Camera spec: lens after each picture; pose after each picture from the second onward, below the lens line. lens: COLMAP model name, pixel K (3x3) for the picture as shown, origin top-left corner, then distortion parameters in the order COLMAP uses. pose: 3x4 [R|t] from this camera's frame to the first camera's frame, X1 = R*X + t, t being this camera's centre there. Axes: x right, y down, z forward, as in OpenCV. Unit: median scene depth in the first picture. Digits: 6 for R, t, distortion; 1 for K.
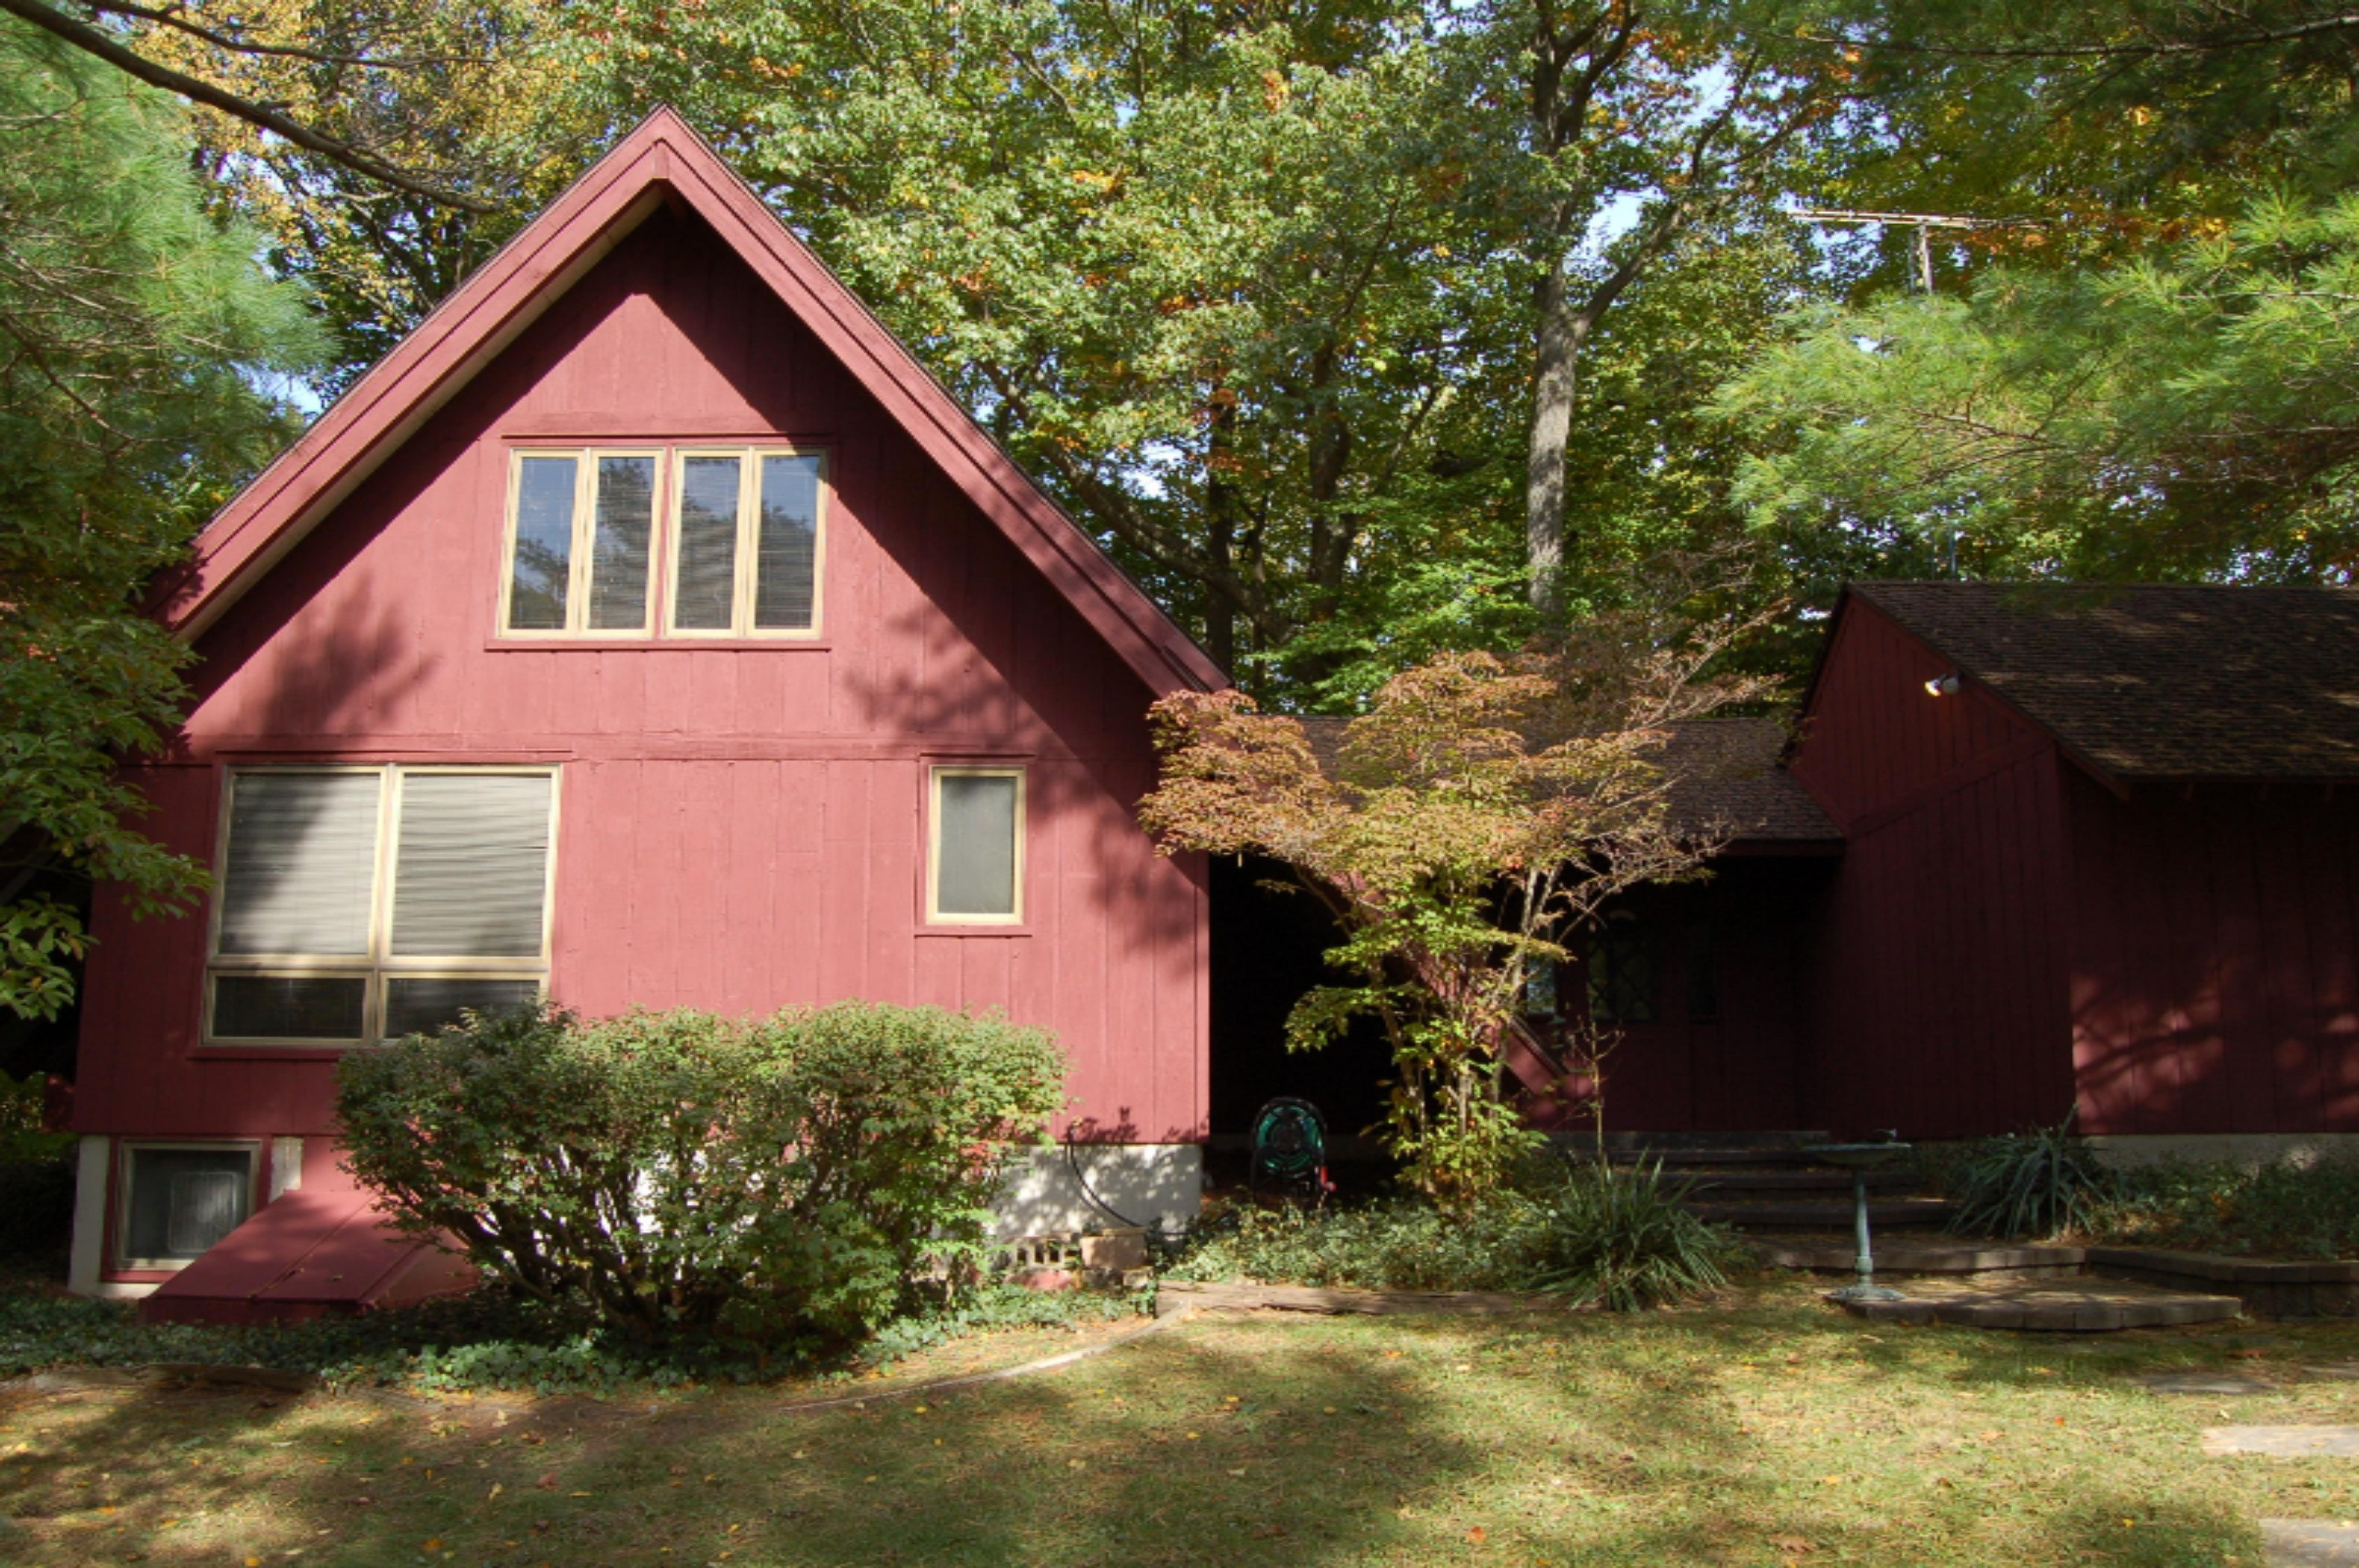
lens RADIAL K [[1783.6, 0, 1178.2], [0, 1783.6, 897.6], [0, 0, 1]] dist [-0.090203, 0.038177]
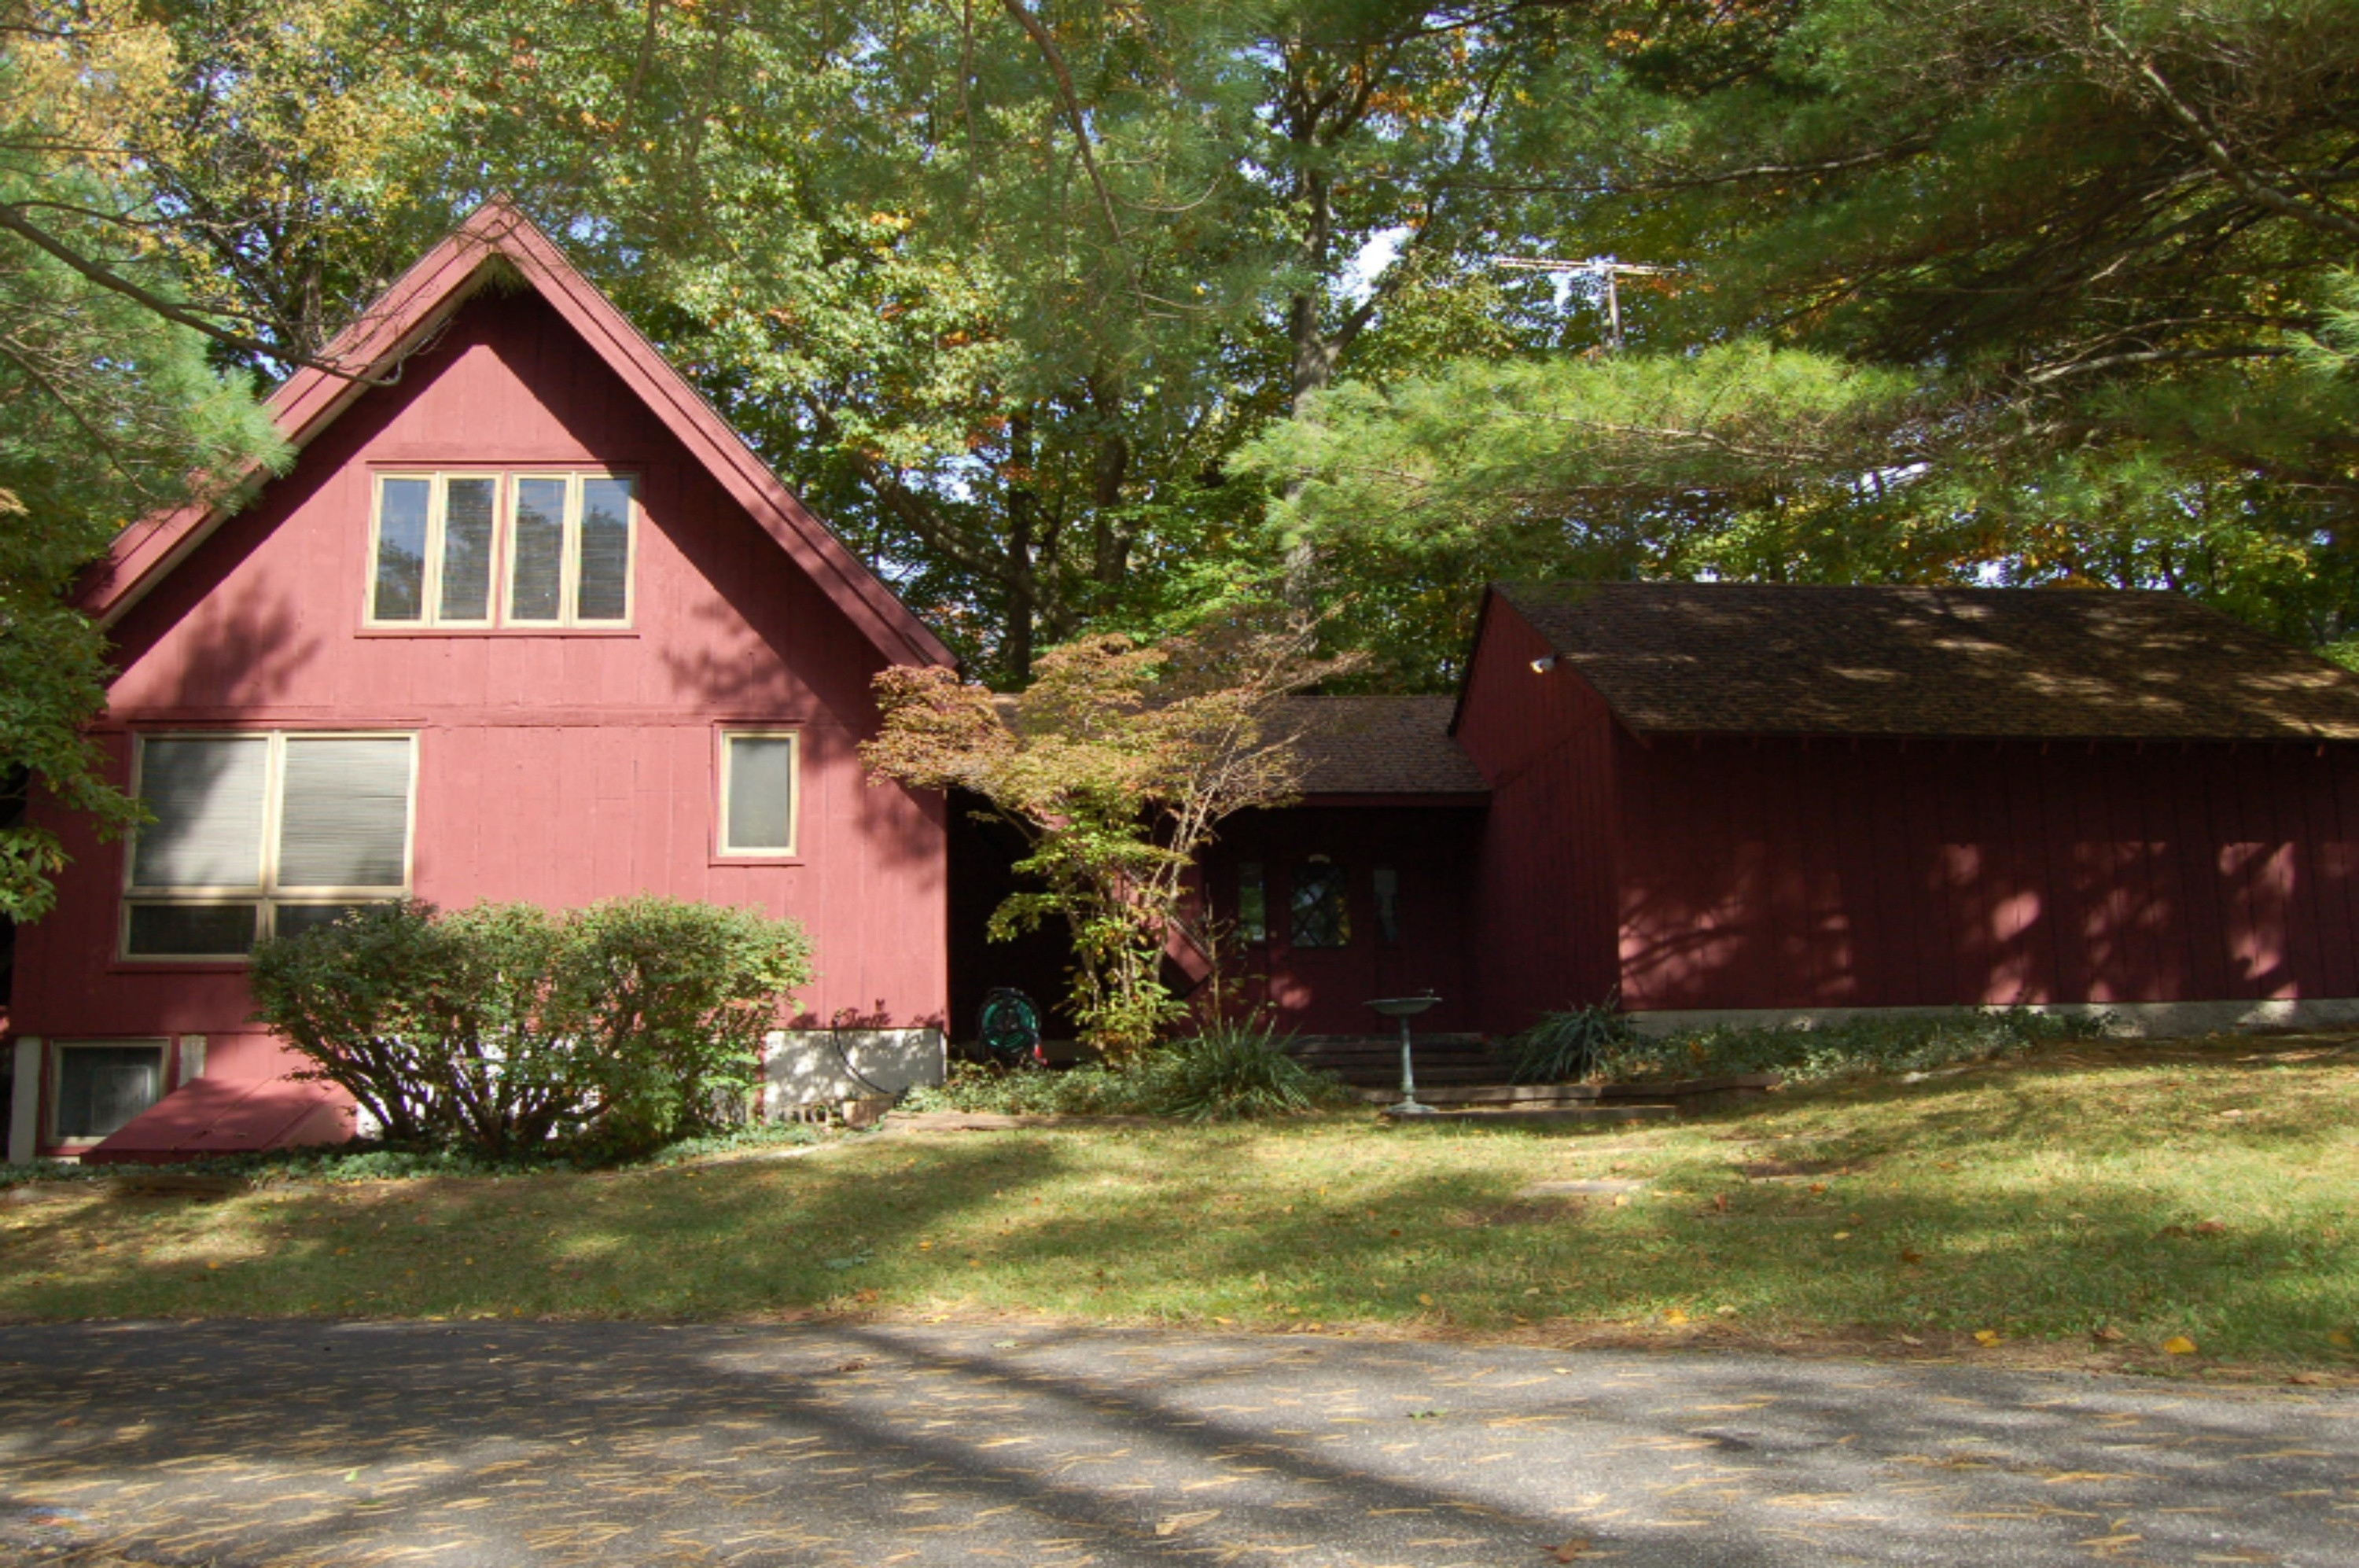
lens RADIAL K [[1783.6, 0, 1178.2], [0, 1783.6, 897.6], [0, 0, 1]] dist [-0.090203, 0.038177]
pose [[0.996833, -0.009473, 0.078957, 0.080735], [0.009230, 0.999951, 0.003438, 0.042282], [-0.078985, -0.002698, 0.996872, -0.263371]]
